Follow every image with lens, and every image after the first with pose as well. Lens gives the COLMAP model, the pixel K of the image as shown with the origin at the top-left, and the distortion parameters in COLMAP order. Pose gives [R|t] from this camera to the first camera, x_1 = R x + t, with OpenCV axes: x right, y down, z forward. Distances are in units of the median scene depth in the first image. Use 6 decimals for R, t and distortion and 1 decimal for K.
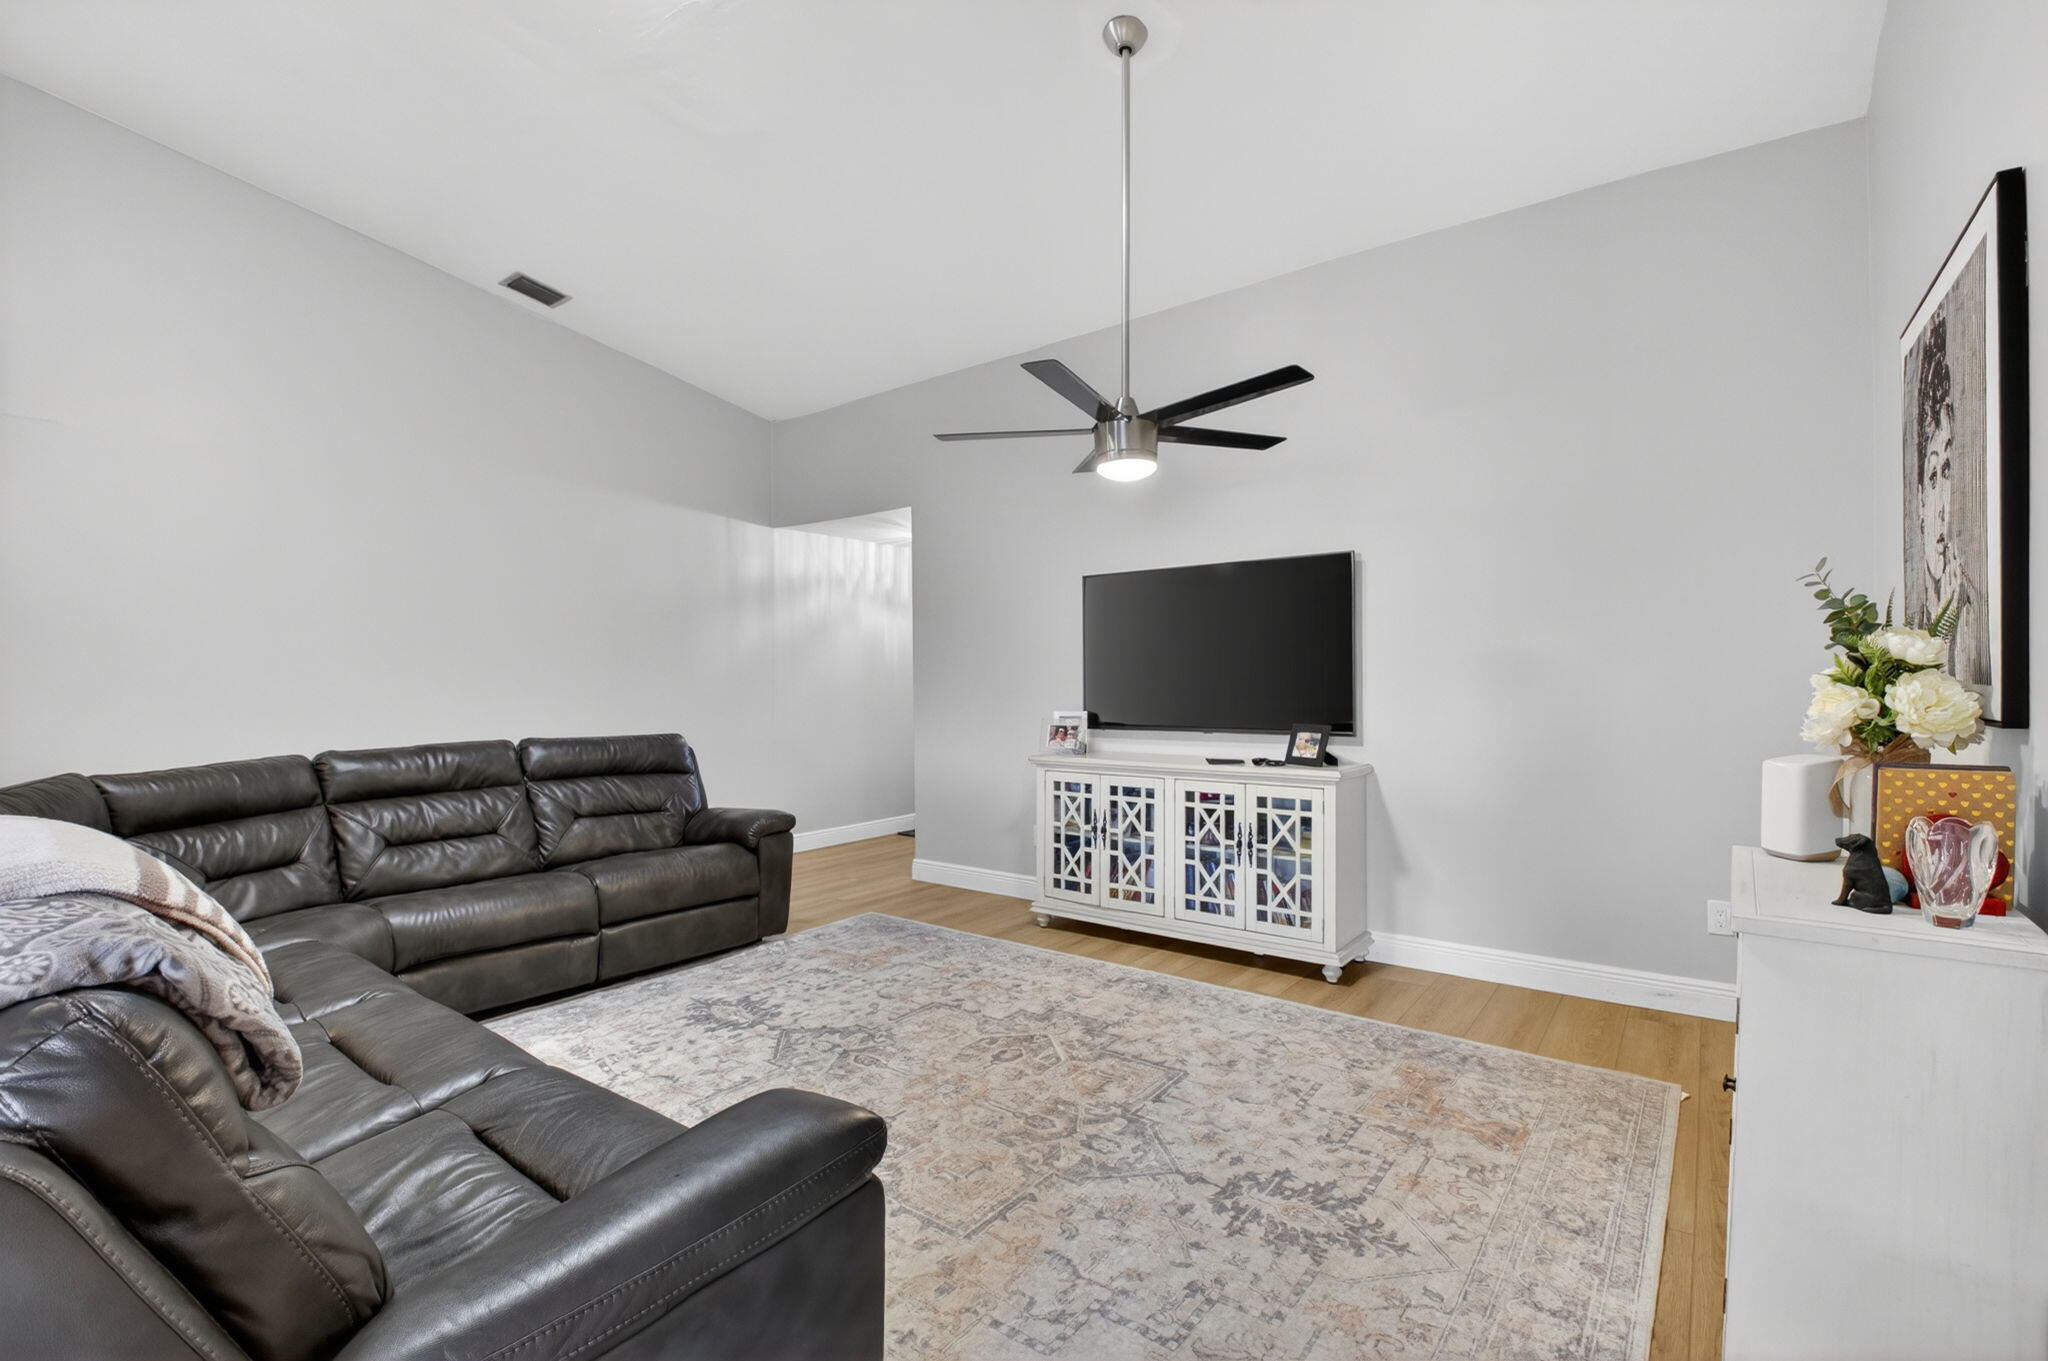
lens RADIAL K [[884.2, 0, 1052.9], [0, 884.2, 676.5], [0, 0, 1]] dist [0.002068, -0.023839]
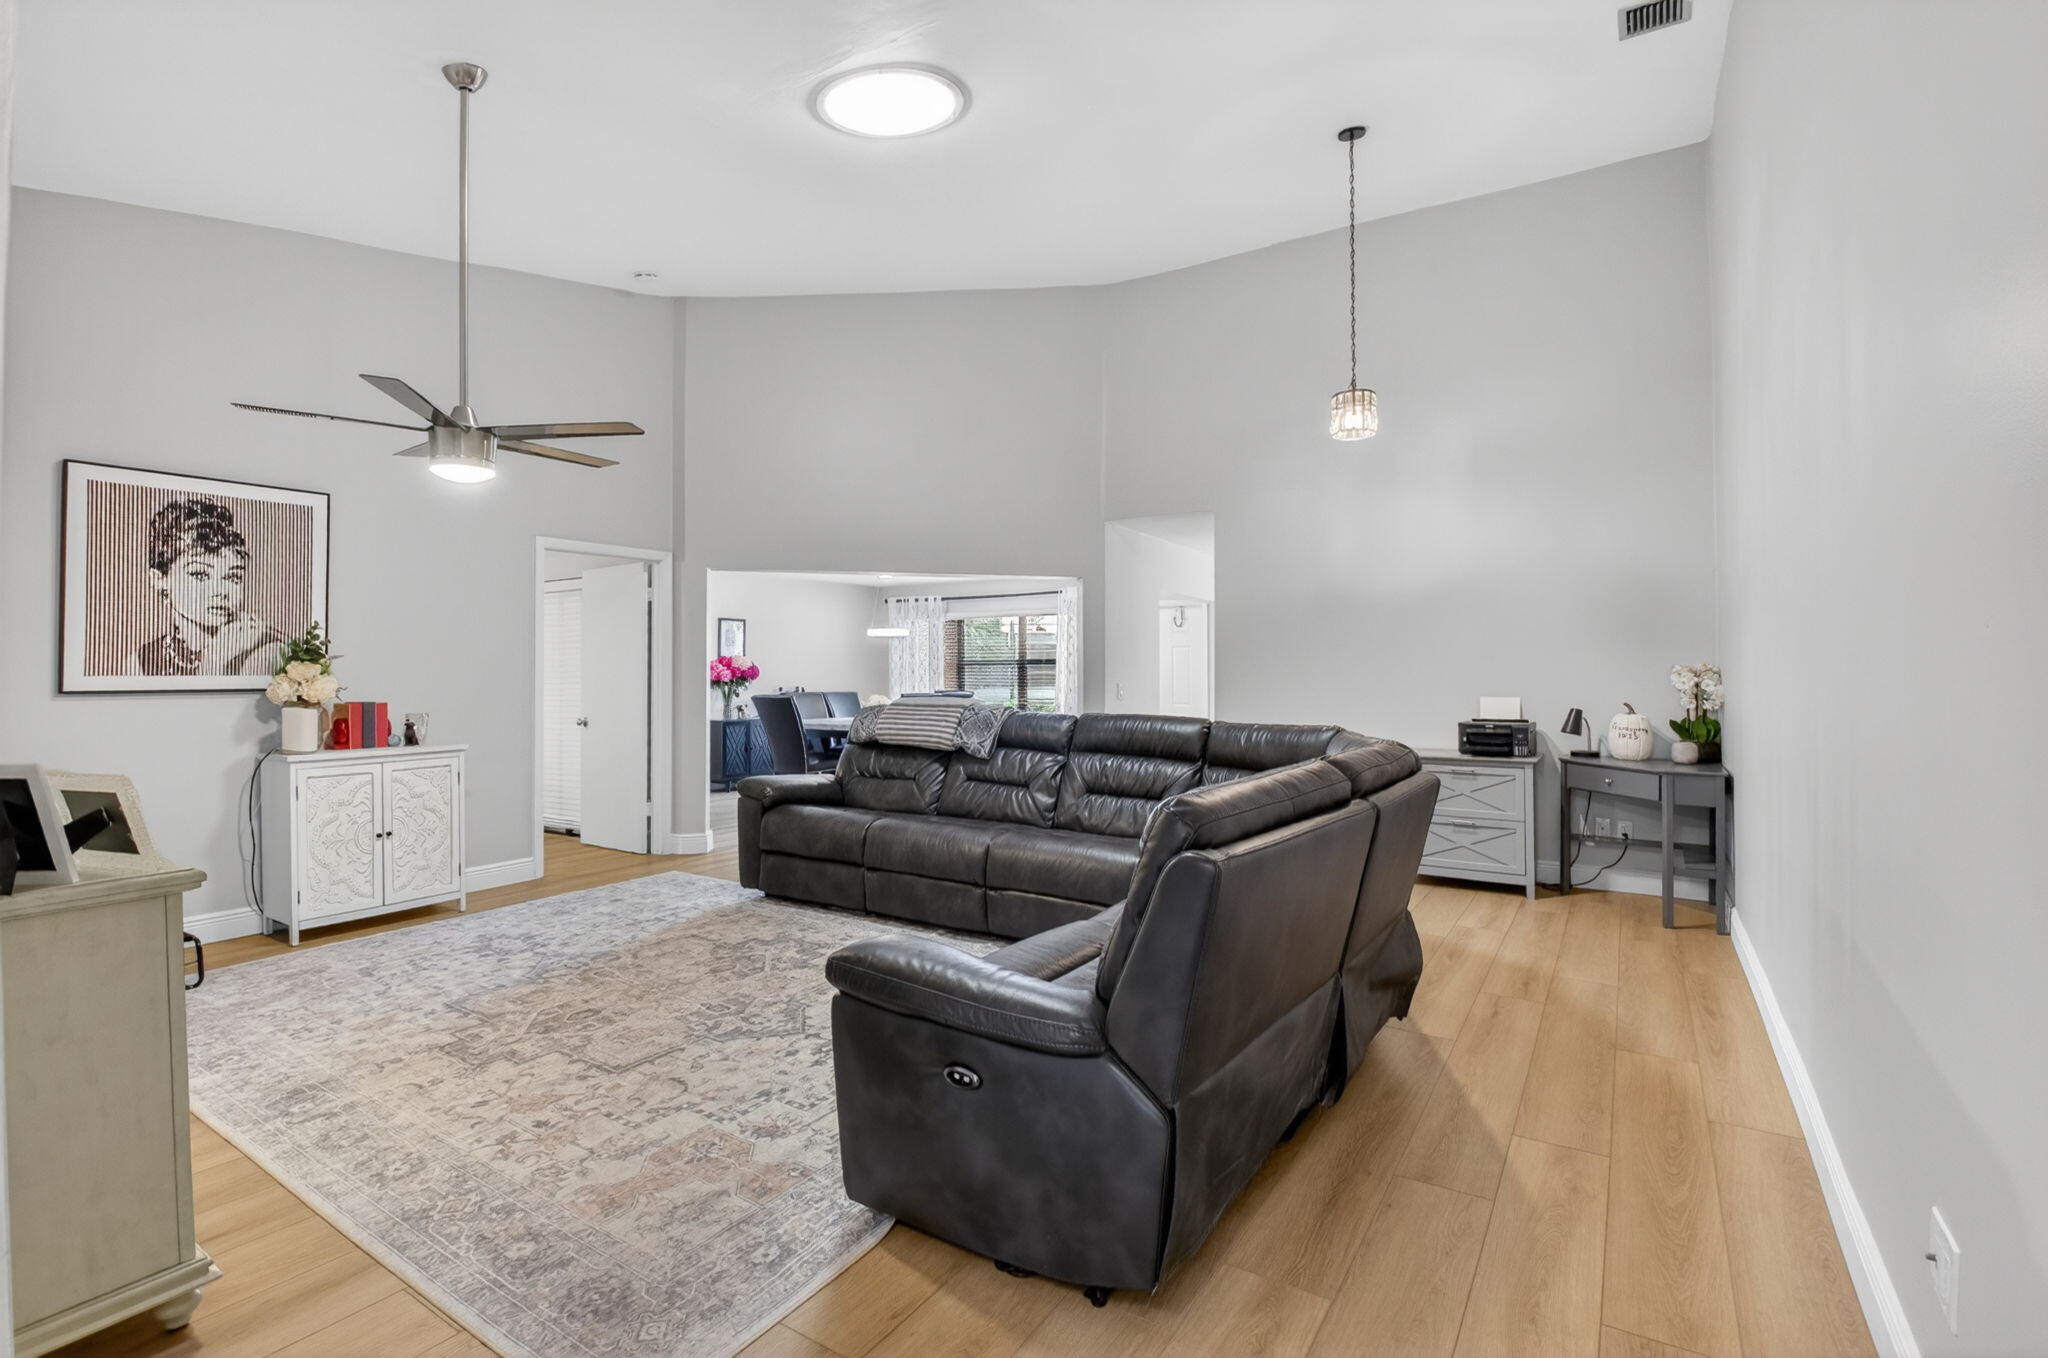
lens RADIAL K [[942.1, 0, 1054.3], [0, 942.1, 655.2], [0, 0, 1]] dist [-0.000247, -0.023310]
pose [[-0.998114, 0.011536, -0.060300, -0.516000], [0.012613, 0.999767, -0.017500, 0.016820], [0.060084, -0.018227, -0.998027, 2.020224]]
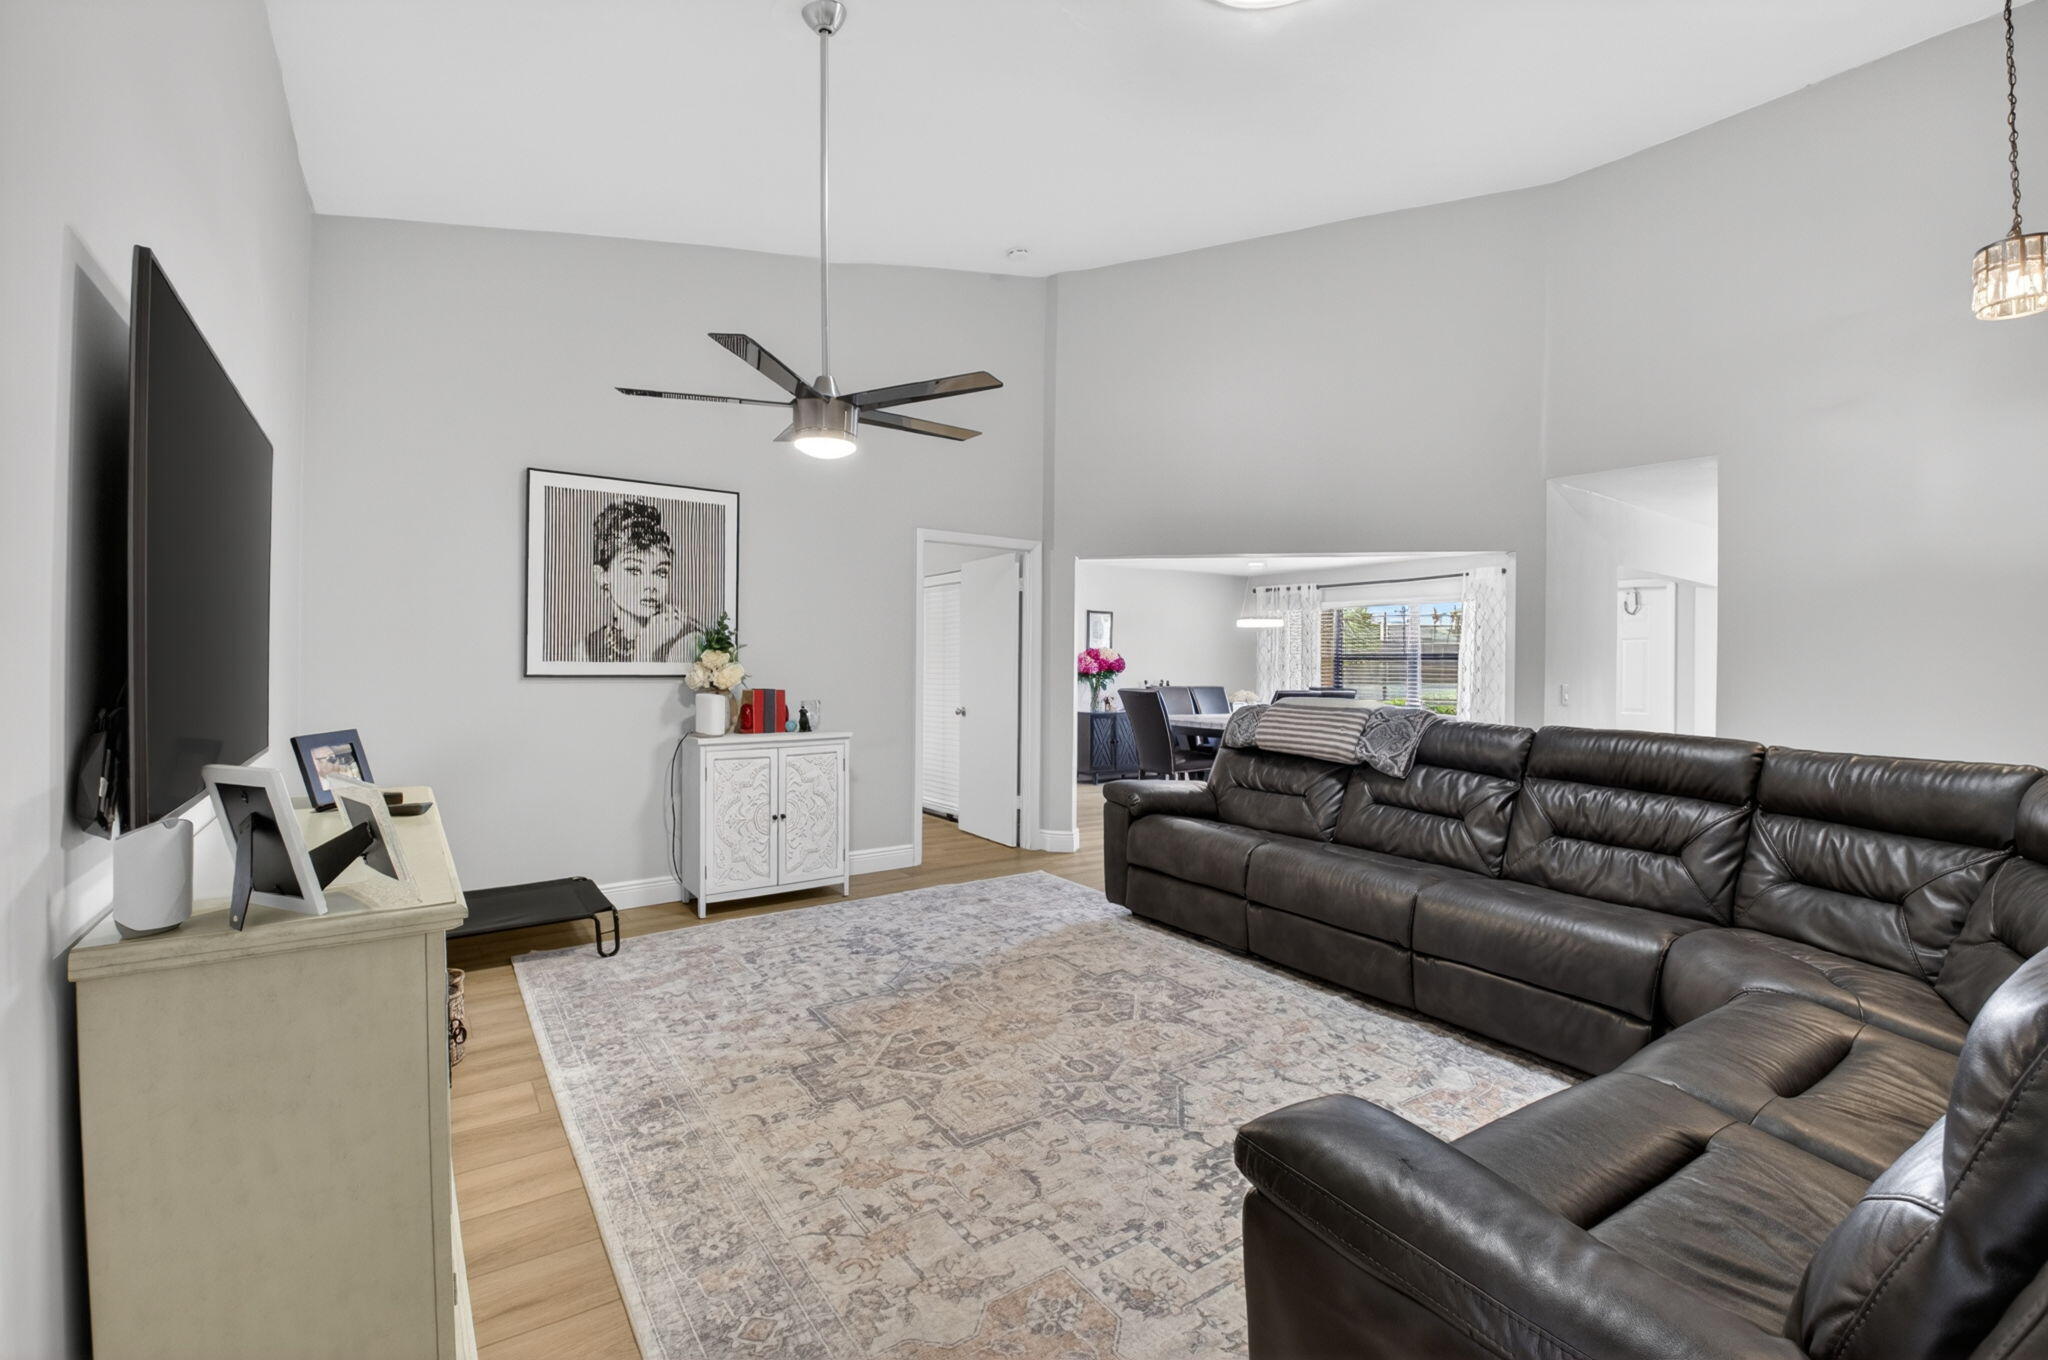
lens RADIAL K [[905.7, 0, 1035.1], [0, 905.7, 659.8], [0, 0, 1]] dist [0.000691, -0.019203]
pose [[-0.942493, 0.001279, 0.334223, -0.442413], [-0.001557, 0.999965, -0.008216, 0.014302], [-0.334222, -0.008264, -0.942458, 1.751325]]
